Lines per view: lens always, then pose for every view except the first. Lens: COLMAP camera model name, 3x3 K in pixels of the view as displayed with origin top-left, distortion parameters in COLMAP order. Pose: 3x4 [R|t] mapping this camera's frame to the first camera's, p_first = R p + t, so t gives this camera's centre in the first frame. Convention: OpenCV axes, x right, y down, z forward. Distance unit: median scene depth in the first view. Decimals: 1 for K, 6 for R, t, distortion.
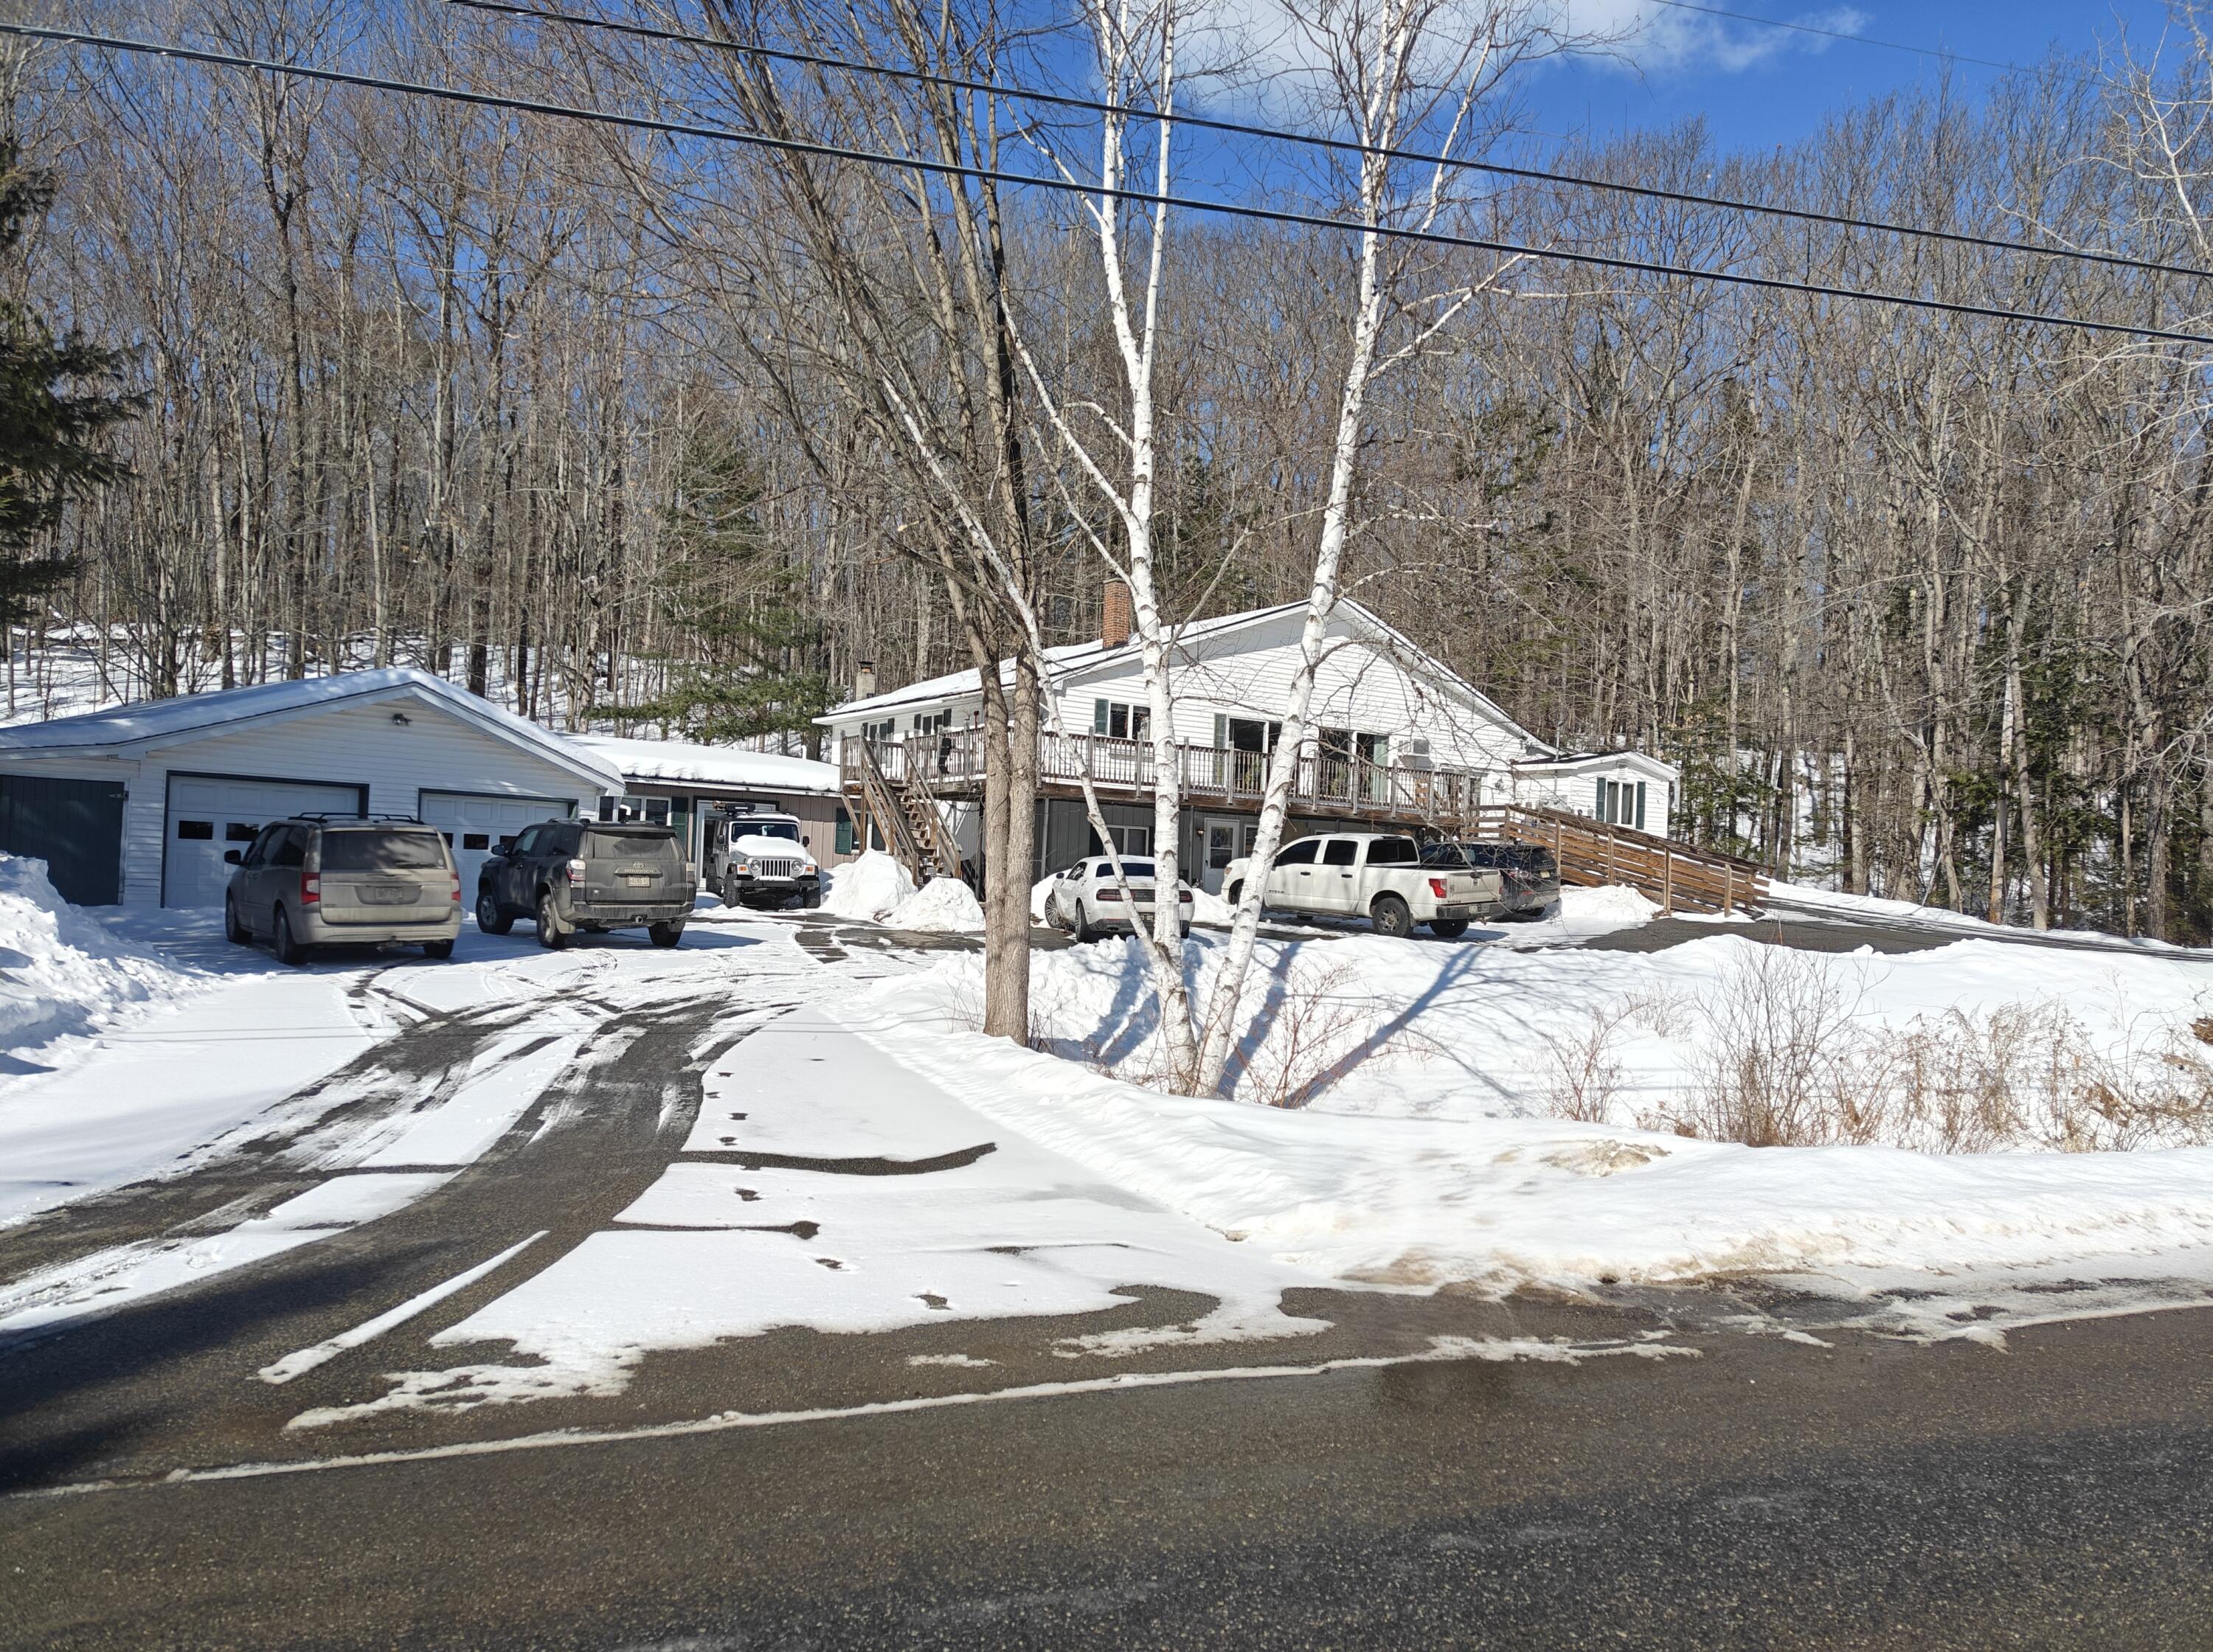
lens RADIAL K [[1526.4, 0, 1098.2], [0, 1526.4, 828.5], [0, 0, 1]] dist [0.006518, -0.016596]
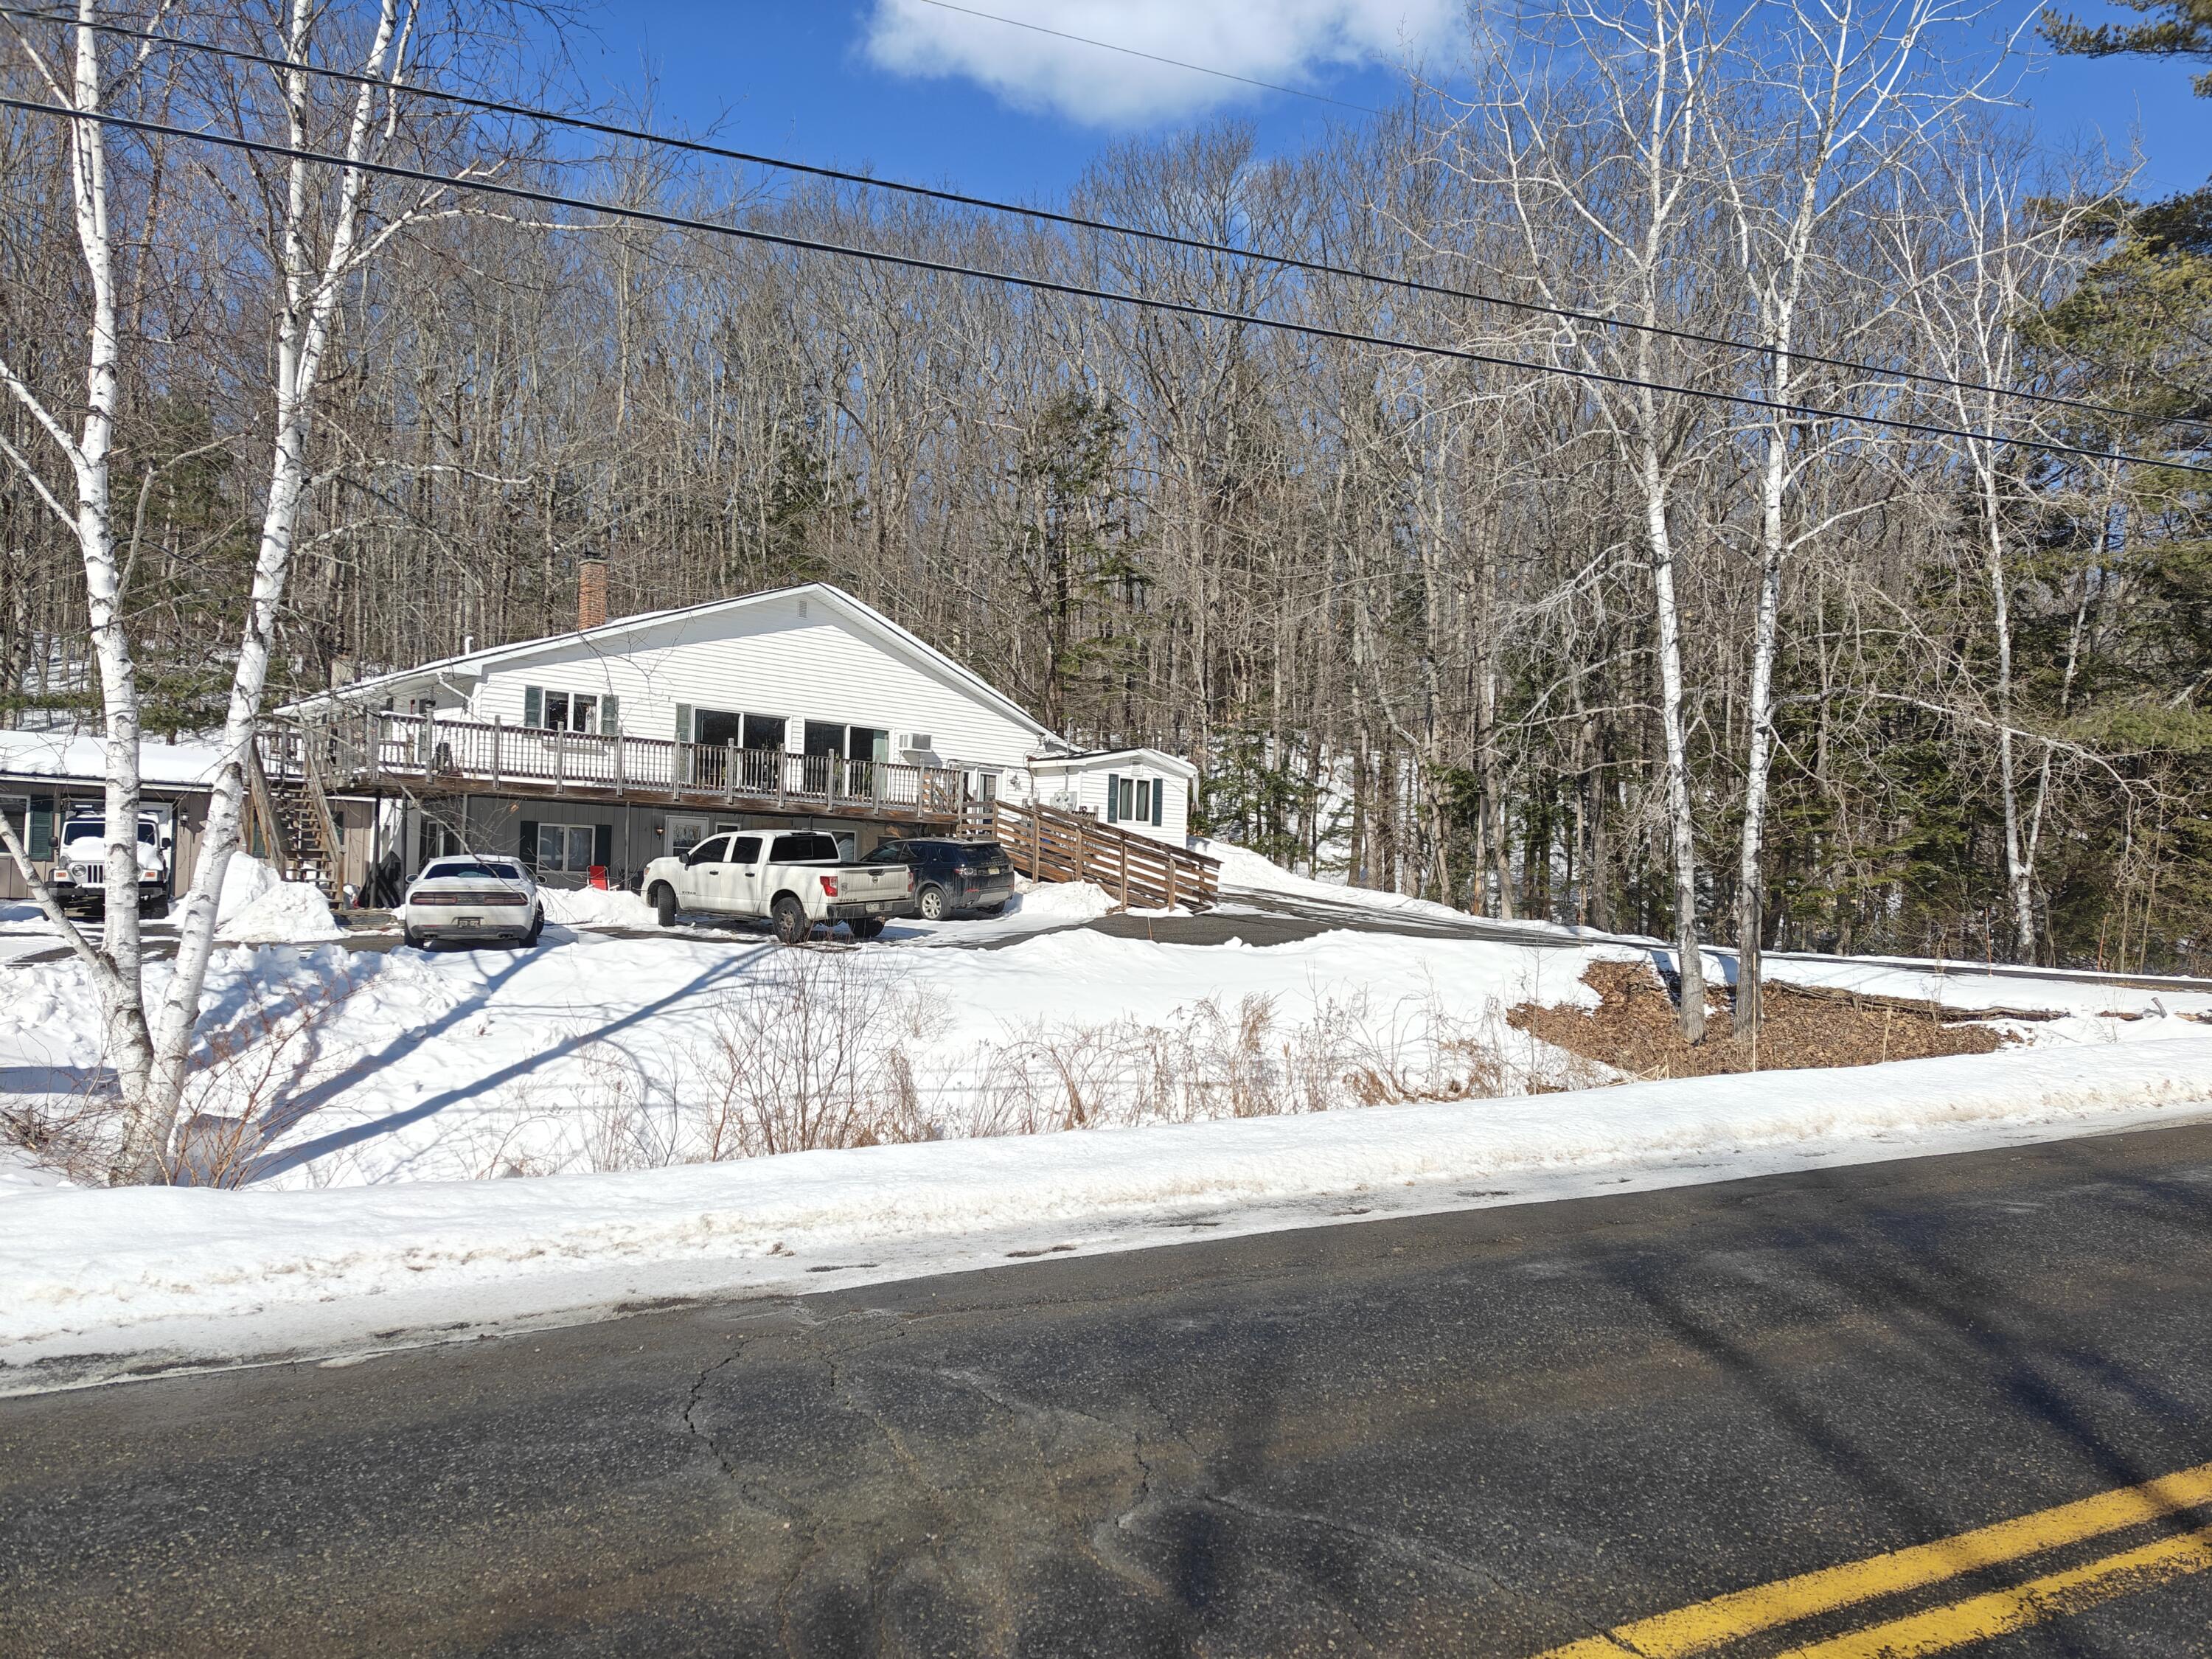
lens RADIAL K [[1525.8, 0, 1123.7], [0, 1525.8, 839.4], [0, 0, 1]] dist [0.006518, -0.016596]
pose [[0.983522, -0.007408, 0.180639, 0.197950], [0.006473, 0.999962, 0.005763, 0.004615], [-0.180675, -0.004499, 0.983533, 0.024326]]
